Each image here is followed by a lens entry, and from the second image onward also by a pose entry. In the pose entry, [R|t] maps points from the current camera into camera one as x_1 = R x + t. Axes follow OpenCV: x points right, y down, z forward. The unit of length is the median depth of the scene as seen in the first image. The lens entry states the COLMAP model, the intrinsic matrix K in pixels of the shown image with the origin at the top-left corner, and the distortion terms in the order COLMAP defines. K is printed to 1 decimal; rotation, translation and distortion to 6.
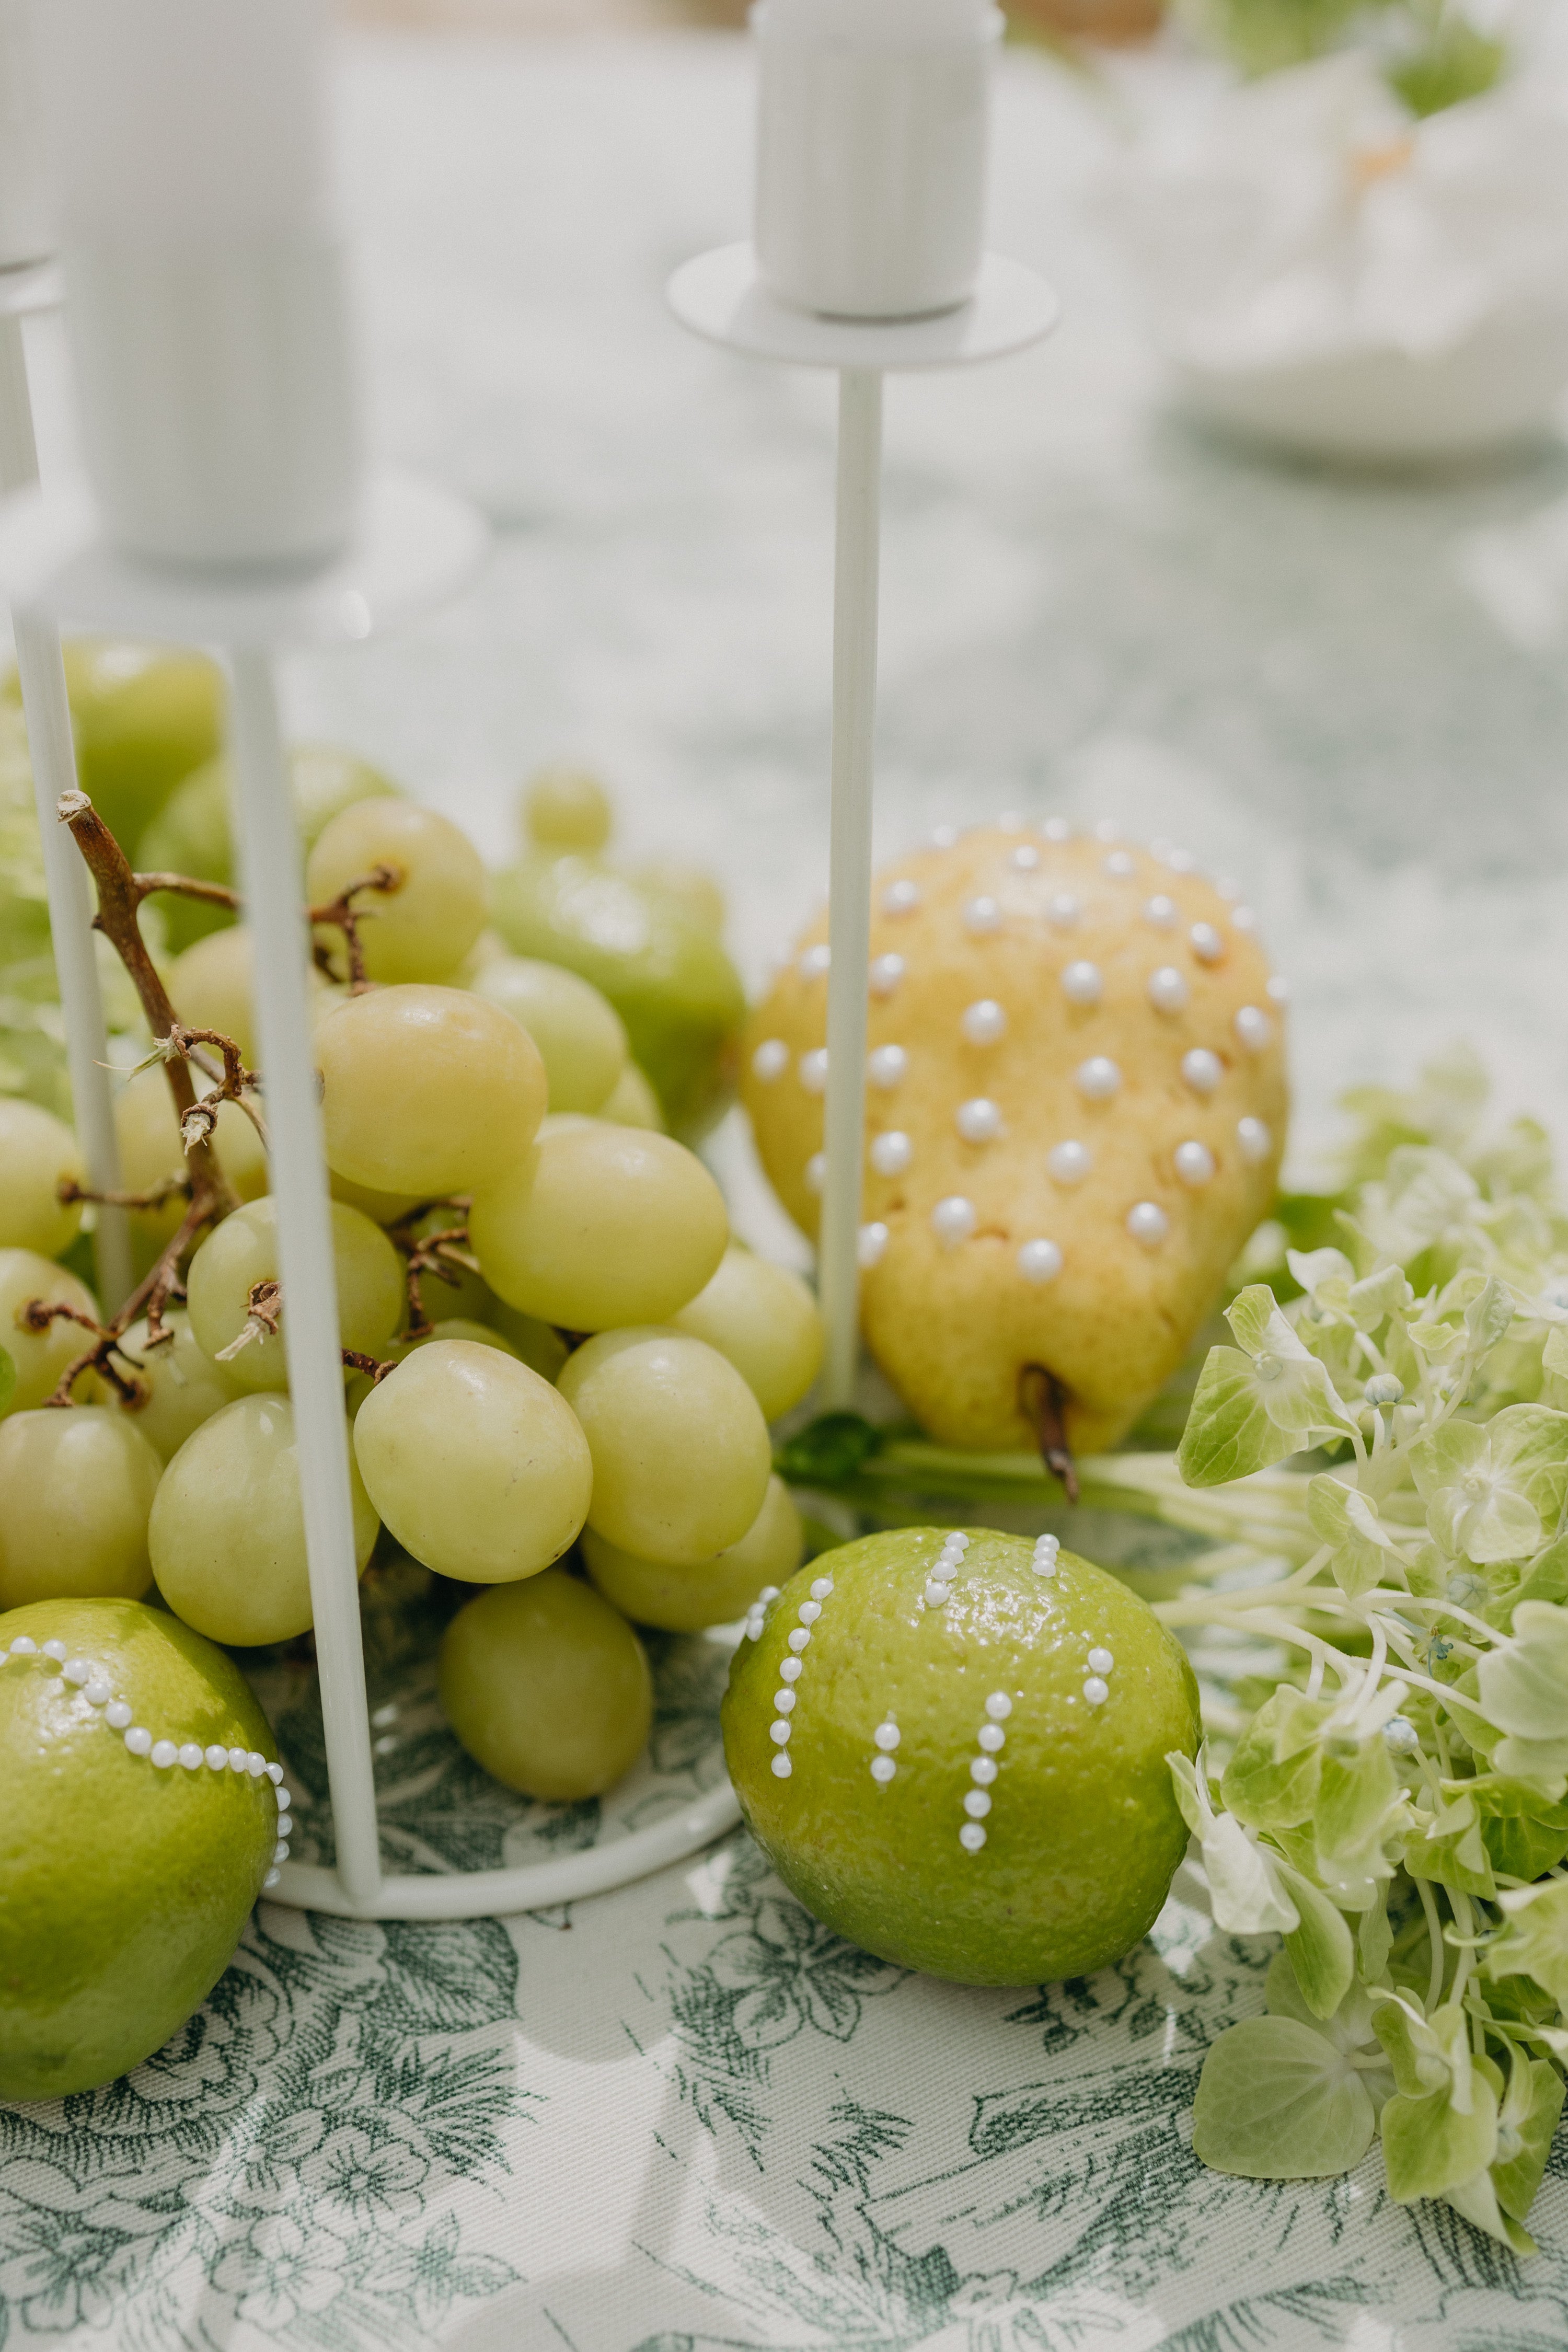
lens RADIAL K [[2430.2, 0, 784.0], [0, 2430.2, 1176.0], [0, 0, 1]] dist [-0.003165, 0.017808]
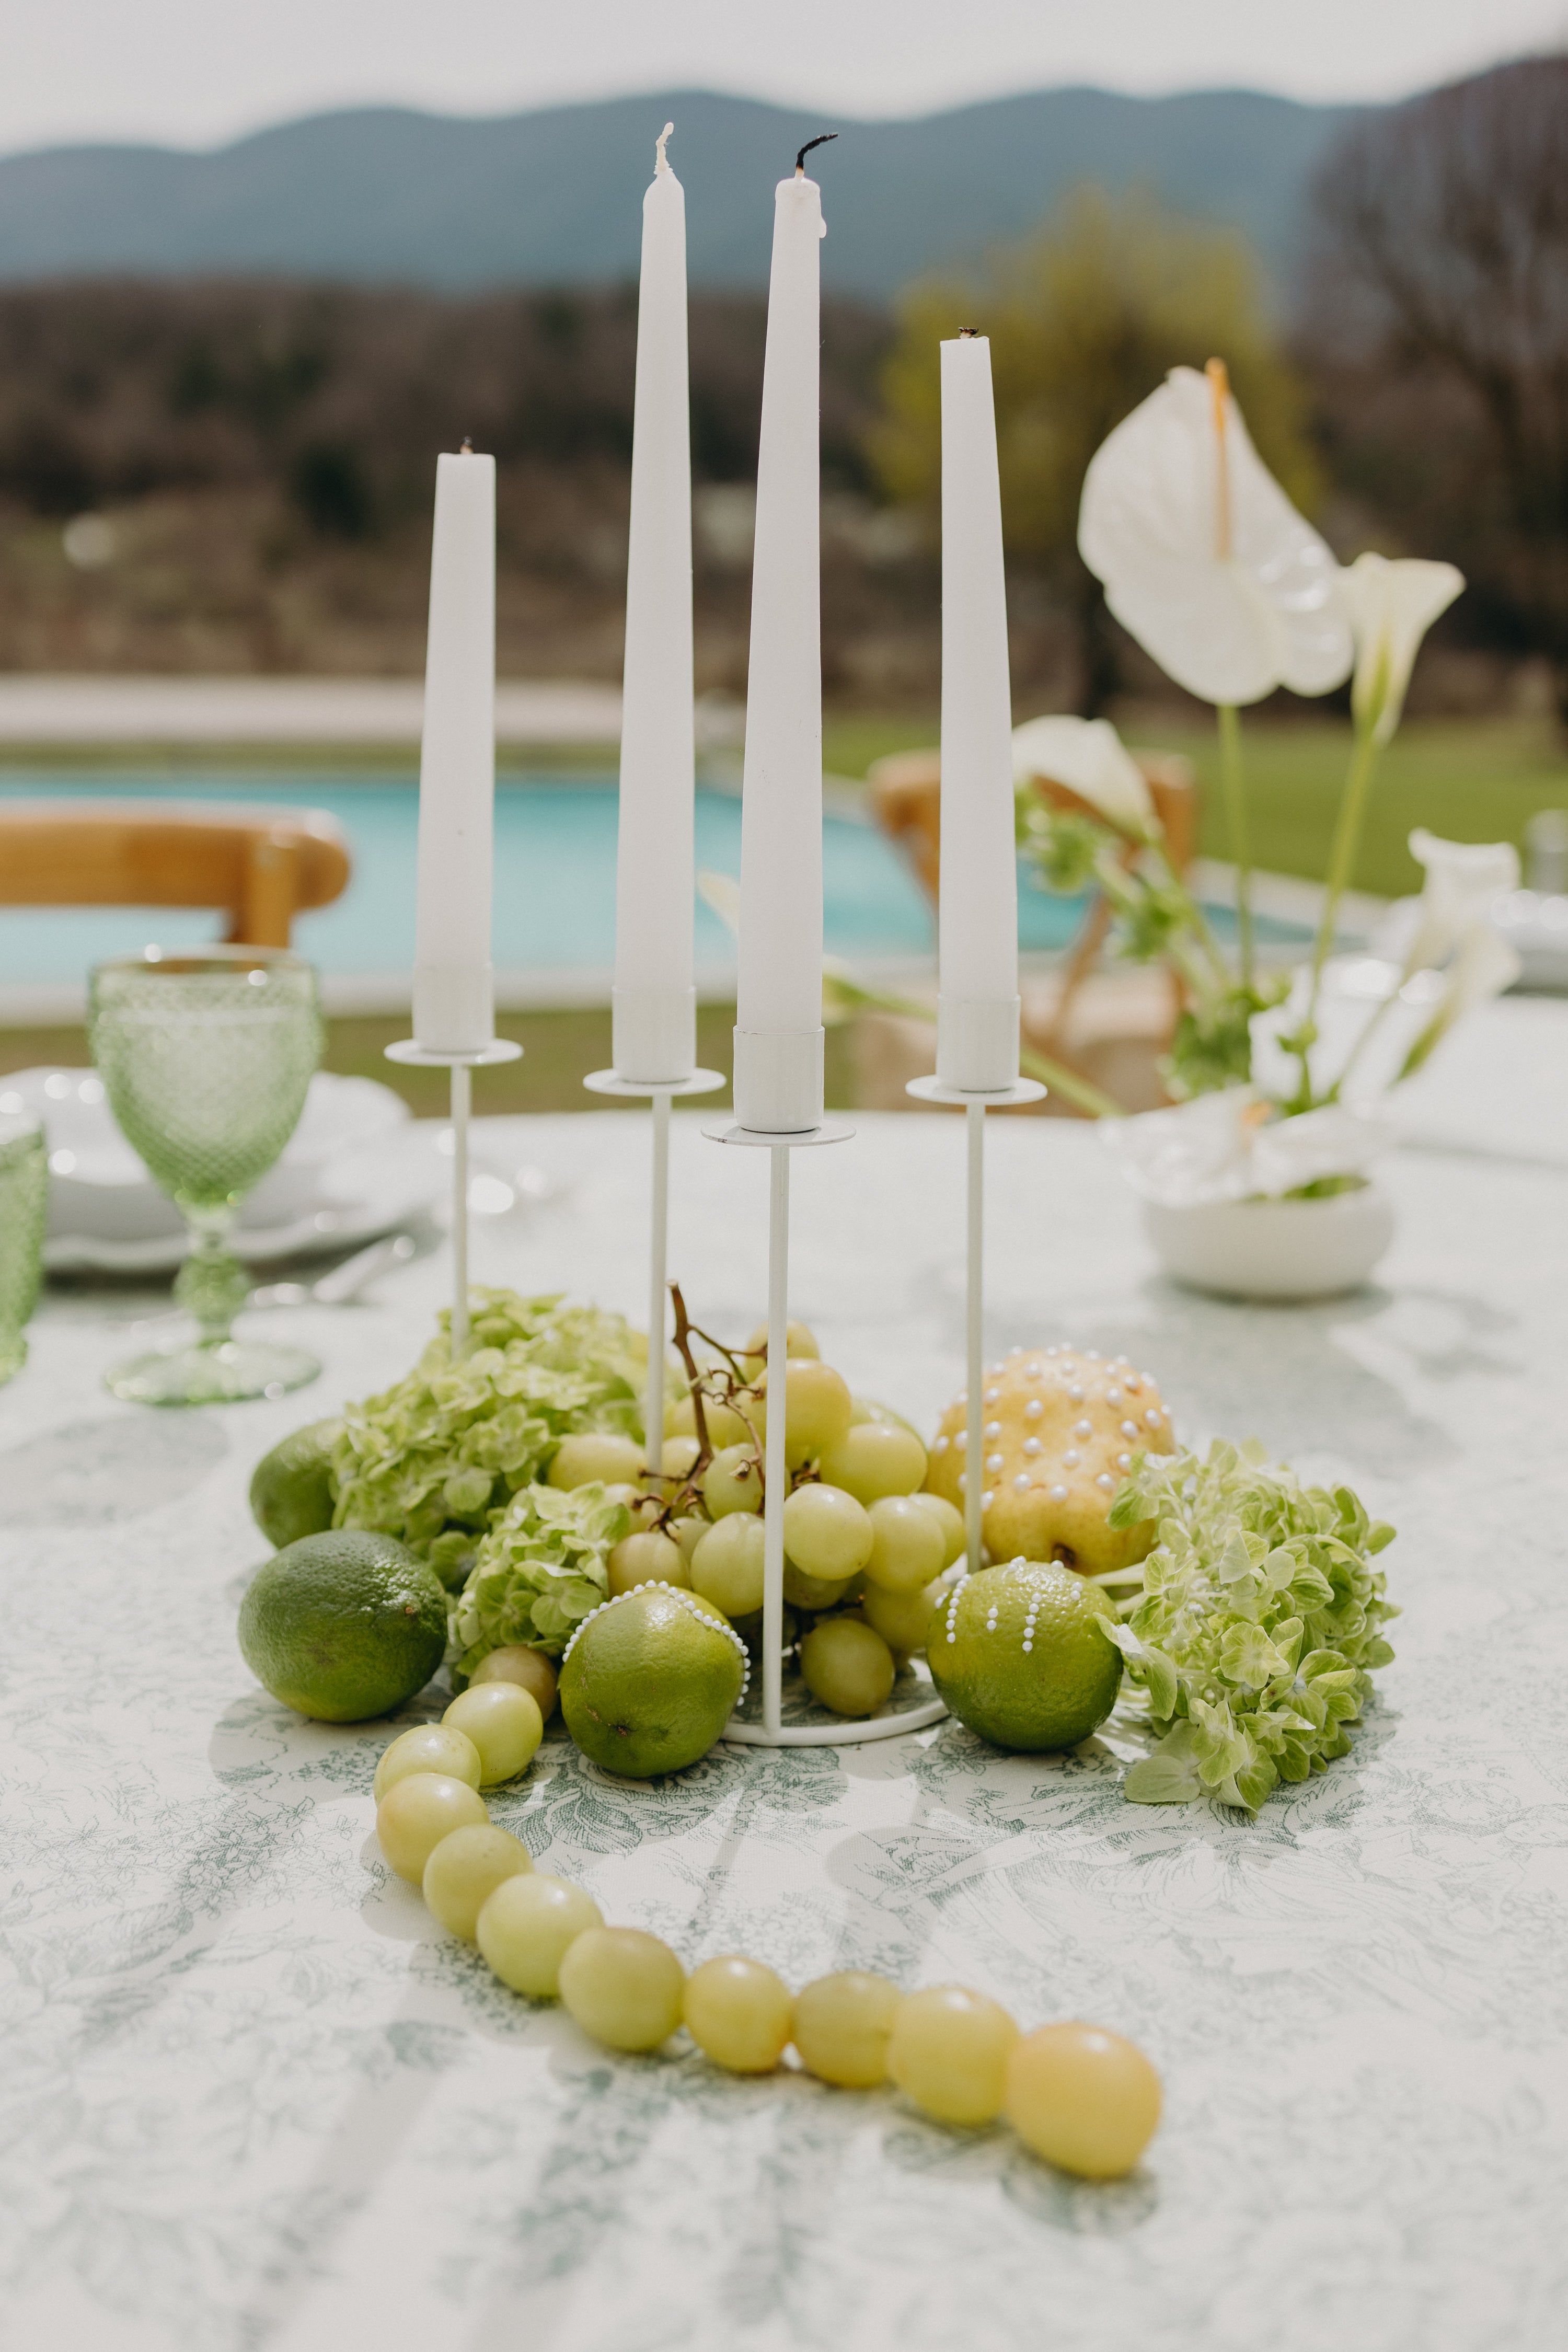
lens RADIAL K [[2430.2, 0, 784.0], [0, 2430.2, 1176.0], [0, 0, 1]] dist [-0.003165, 0.017808]
pose [[0.998451, -0.006322, -0.055274, -0.028827], [-0.017018, 0.911189, -0.411638, 0.766368], [0.052967, 0.411941, 0.909670, -1.339339]]
